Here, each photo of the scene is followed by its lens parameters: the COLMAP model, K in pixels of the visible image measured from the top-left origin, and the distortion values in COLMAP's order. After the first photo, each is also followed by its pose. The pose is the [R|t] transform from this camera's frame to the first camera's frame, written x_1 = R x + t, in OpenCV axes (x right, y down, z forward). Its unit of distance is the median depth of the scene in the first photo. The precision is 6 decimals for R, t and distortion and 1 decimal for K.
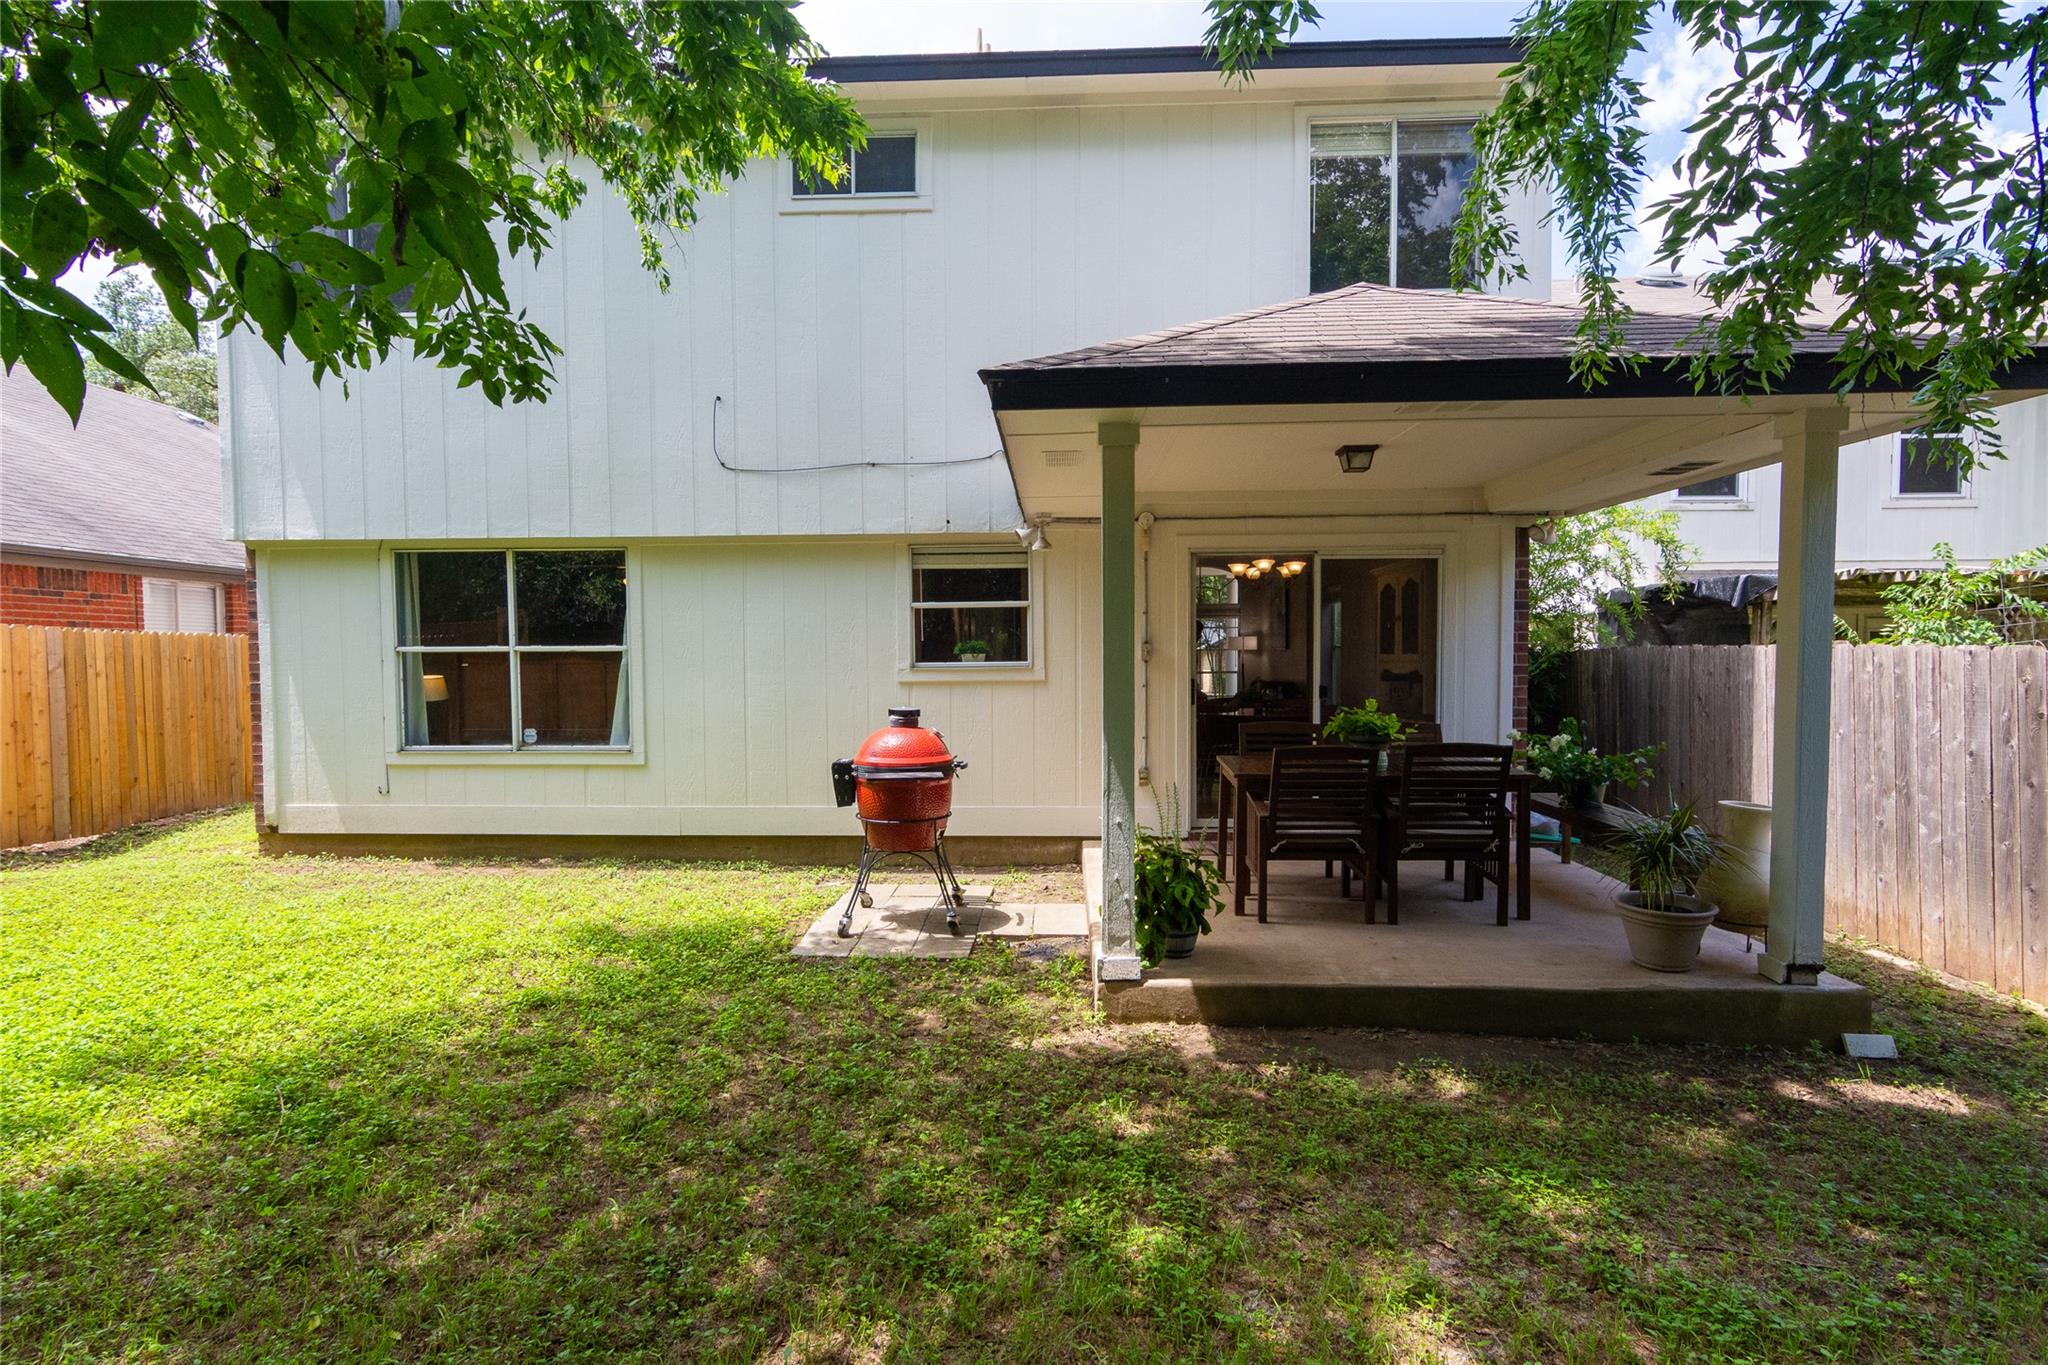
lens RADIAL K [[989.3, 0, 1025.6], [0, 989.3, 677.7], [0, 0, 1]] dist [0.002833, 0.000106]
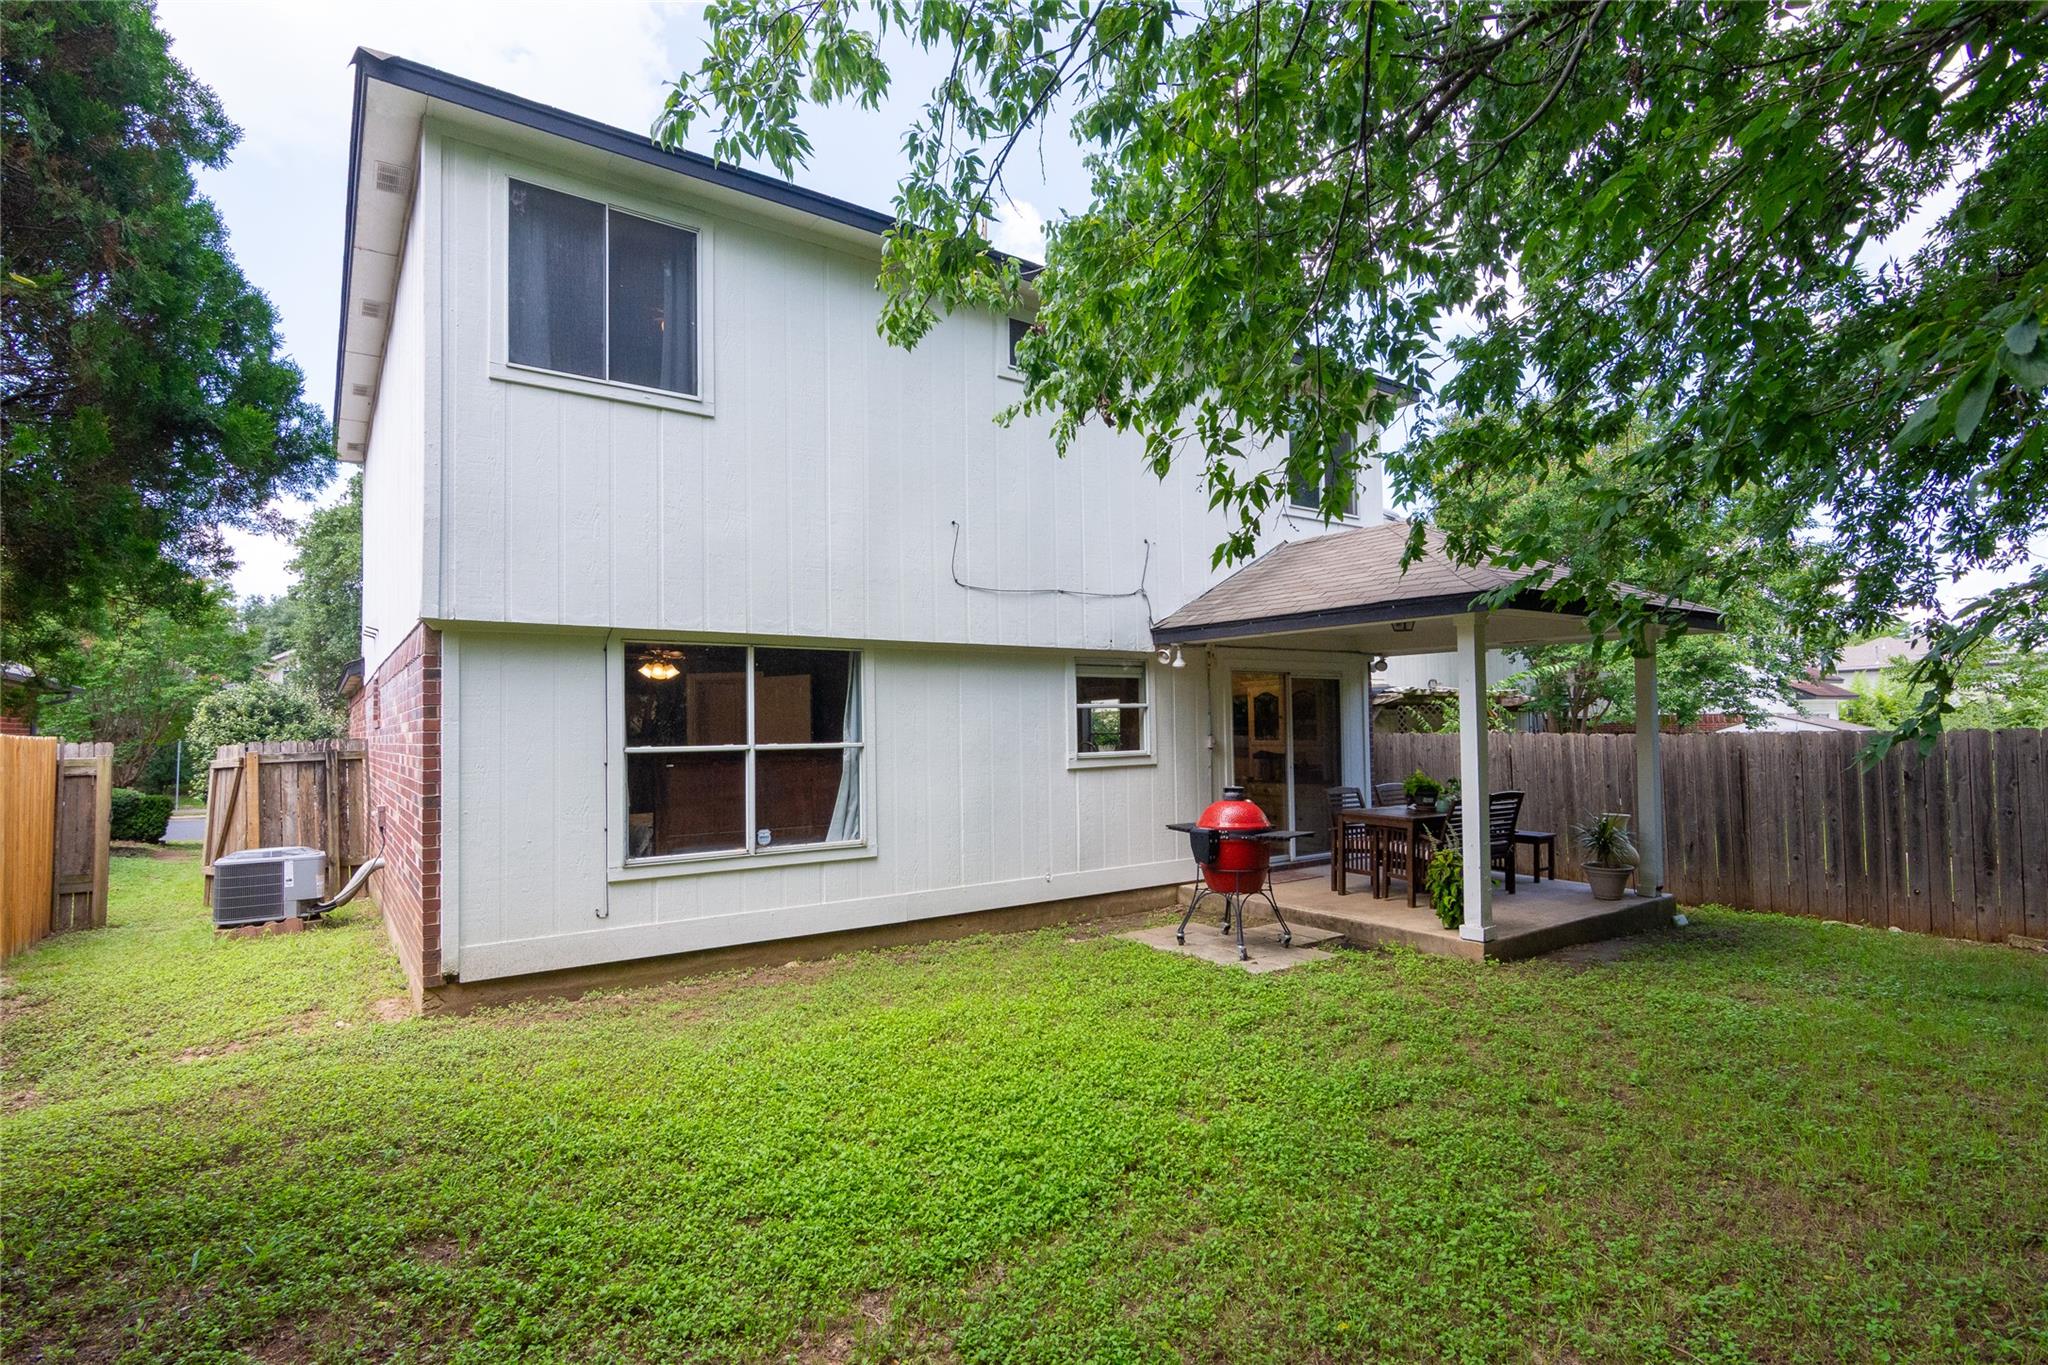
lens RADIAL K [[989.3, 0, 1027.0], [0, 989.3, 688.3], [0, 0, 1]] dist [0.002833, 0.000106]
pose [[0.793233, 0.018475, 0.608638, -0.894869], [0.027024, 0.997487, -0.065499, -0.016399], [-0.608318, 0.068404, 0.790740, 0.067195]]
